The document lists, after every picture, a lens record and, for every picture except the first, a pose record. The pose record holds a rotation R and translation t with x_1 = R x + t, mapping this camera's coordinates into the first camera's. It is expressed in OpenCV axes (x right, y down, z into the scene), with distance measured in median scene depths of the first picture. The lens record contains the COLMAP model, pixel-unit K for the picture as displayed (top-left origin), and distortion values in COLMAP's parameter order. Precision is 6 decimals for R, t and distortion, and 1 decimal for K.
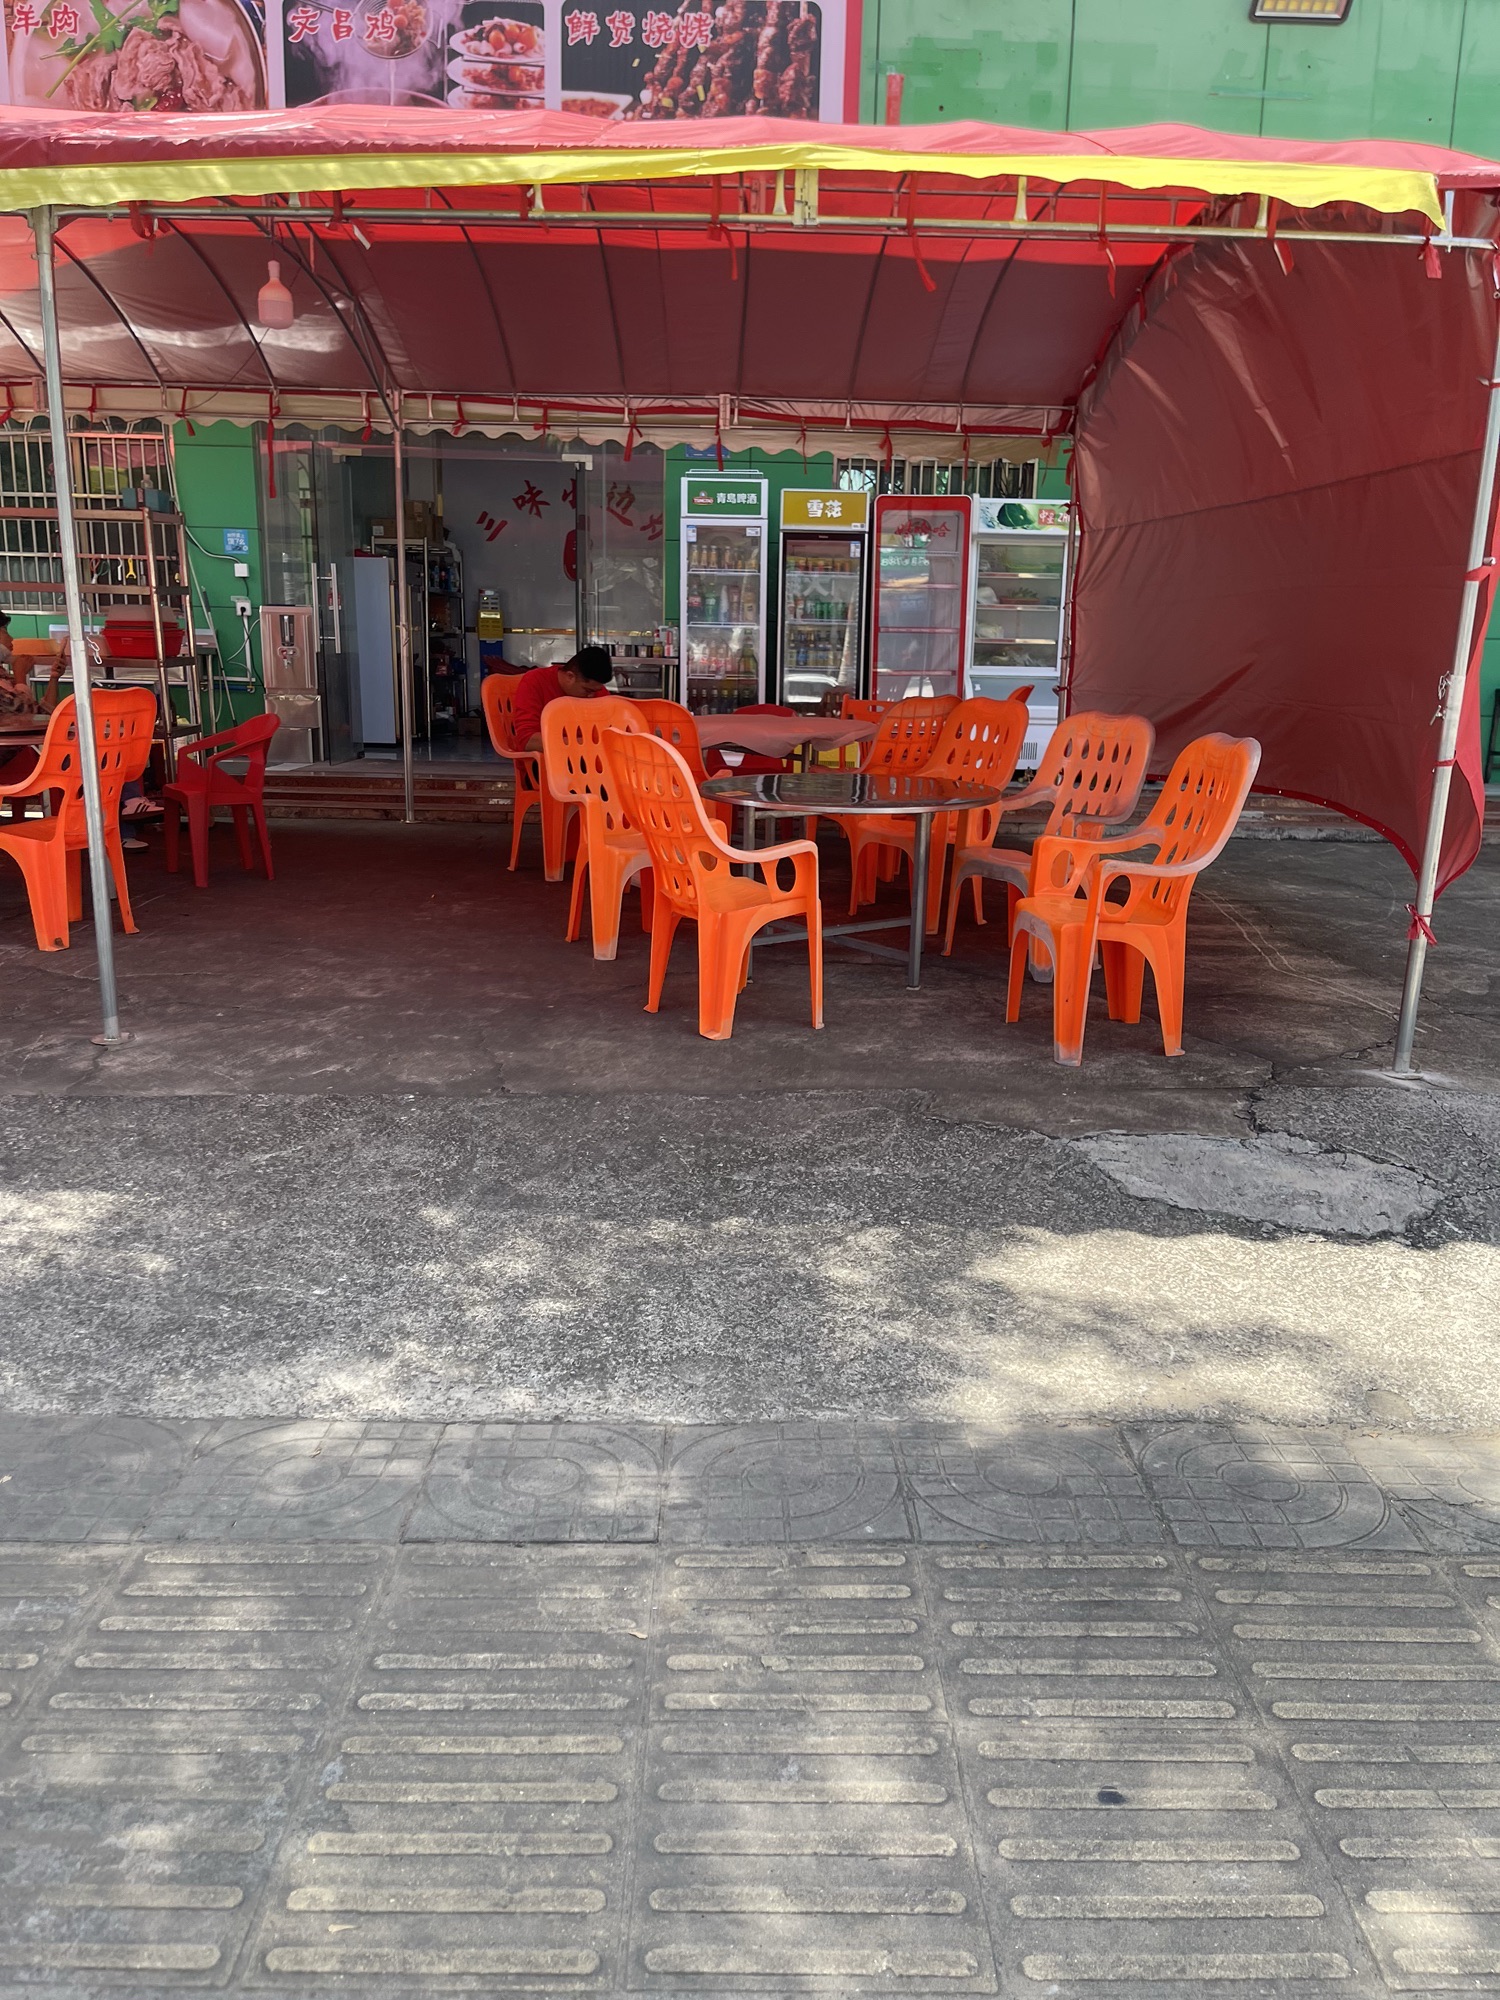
lens RADIAL K [[1457.0, 0, 738.3], [0, 1457.0, 1005.8], [0, 0, 1]] dist [0.071016, -0.098009]
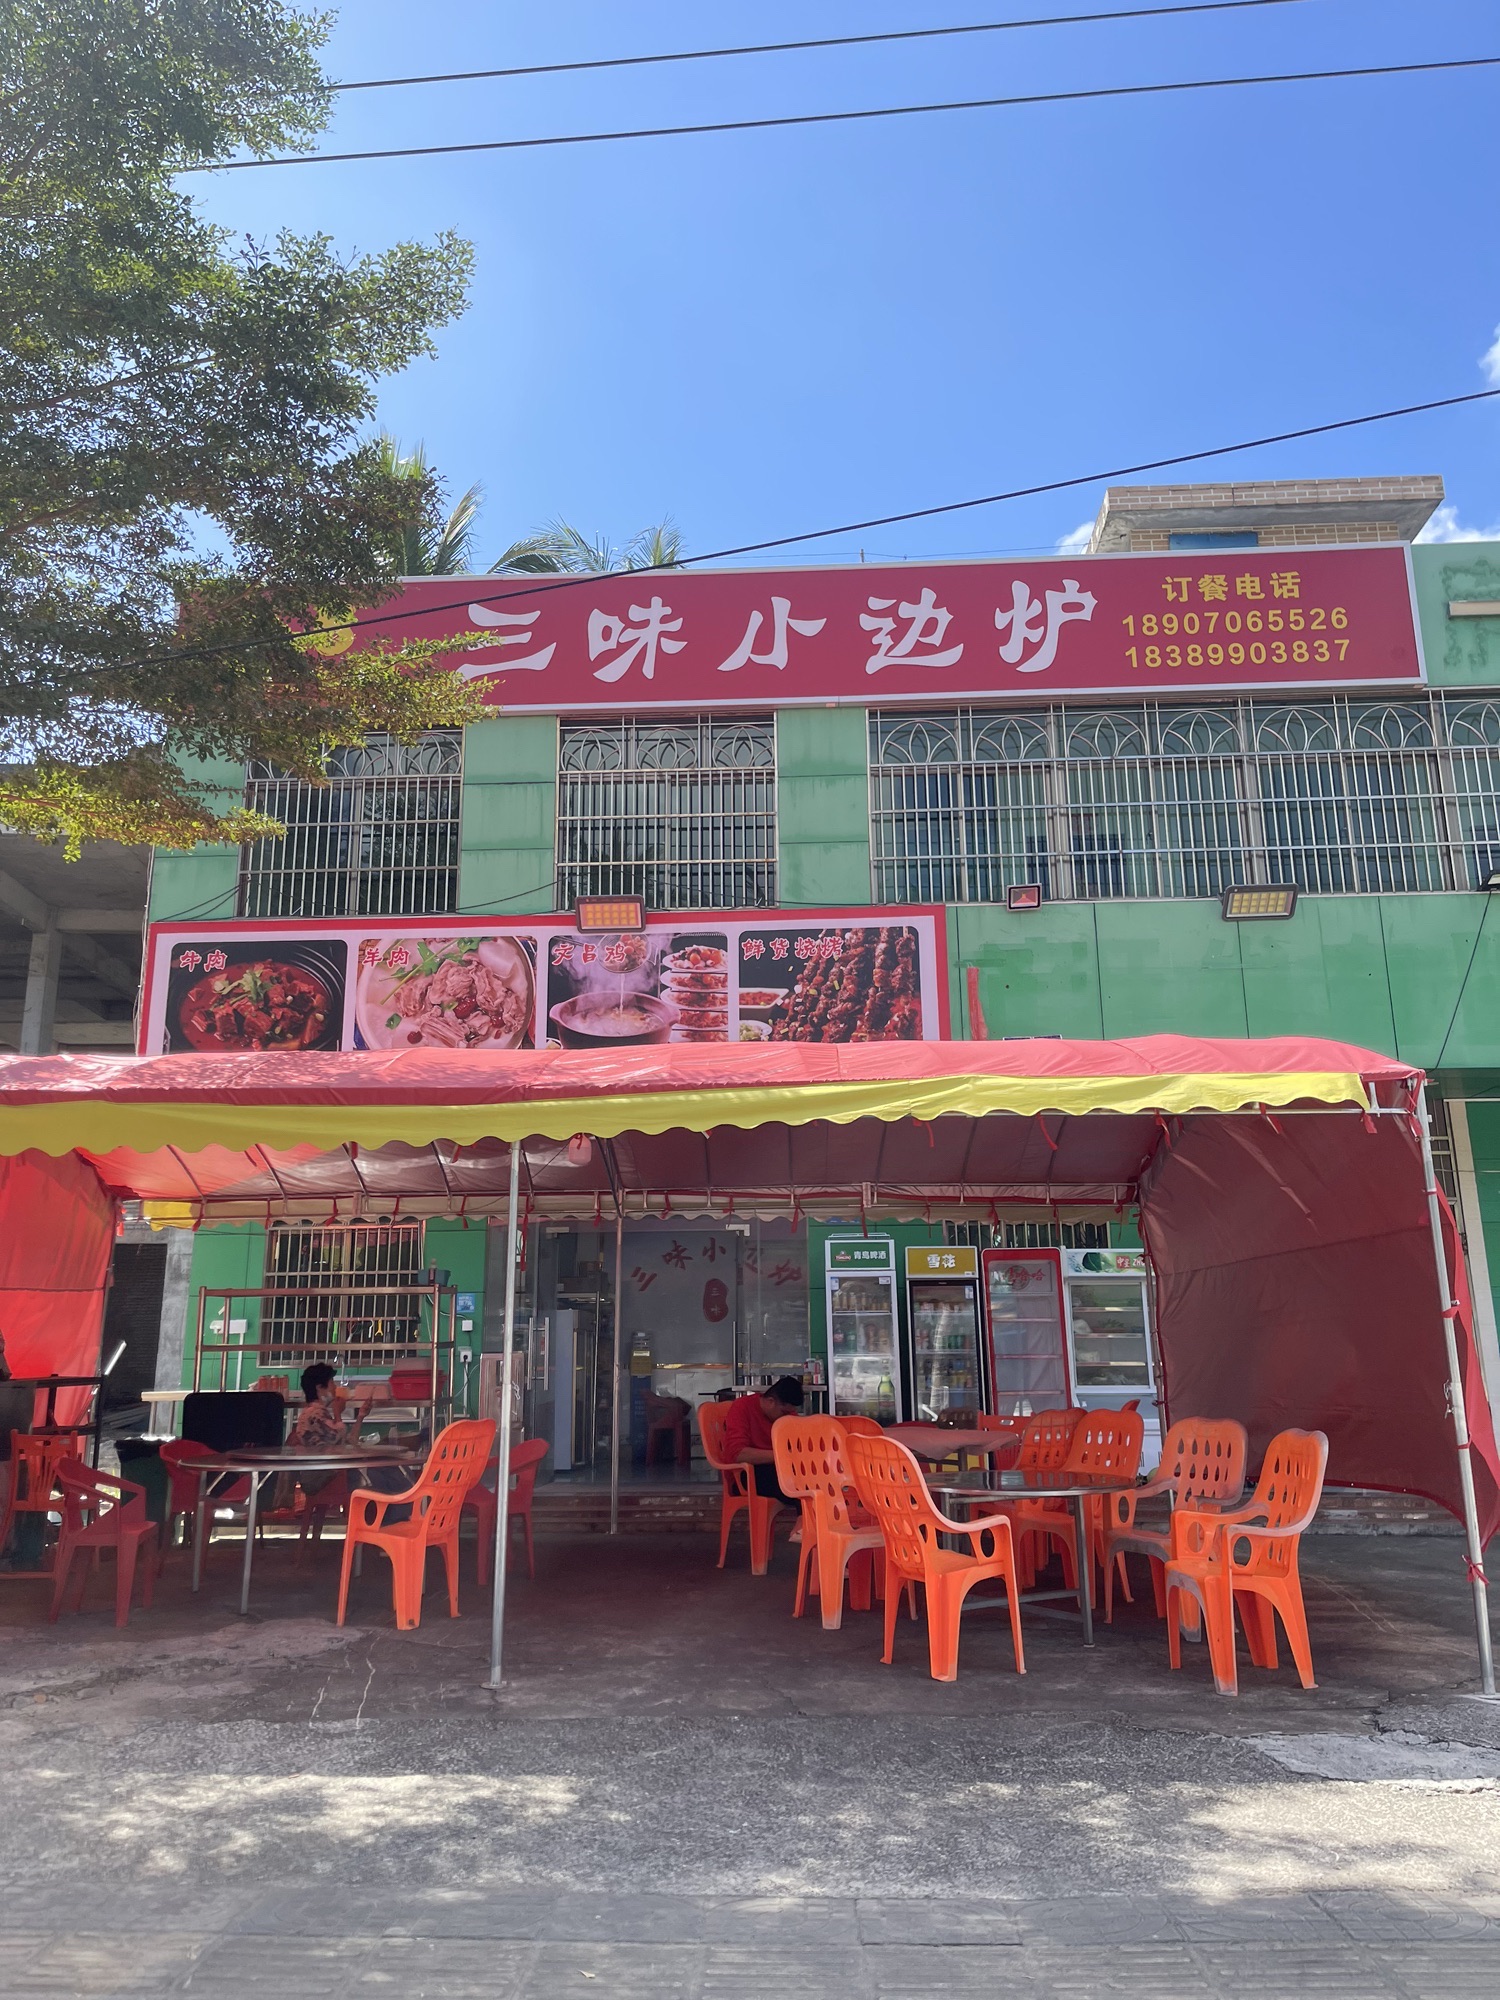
lens RADIAL K [[1457.0, 0, 738.3], [0, 1457.0, 1005.8], [0, 0, 1]] dist [0.071016, -0.098009]
pose [[0.998631, -0.037932, -0.036014, -0.080569], [0.016588, 0.882667, -0.469707, 0.065259], [0.049605, 0.468467, 0.882088, -0.268283]]
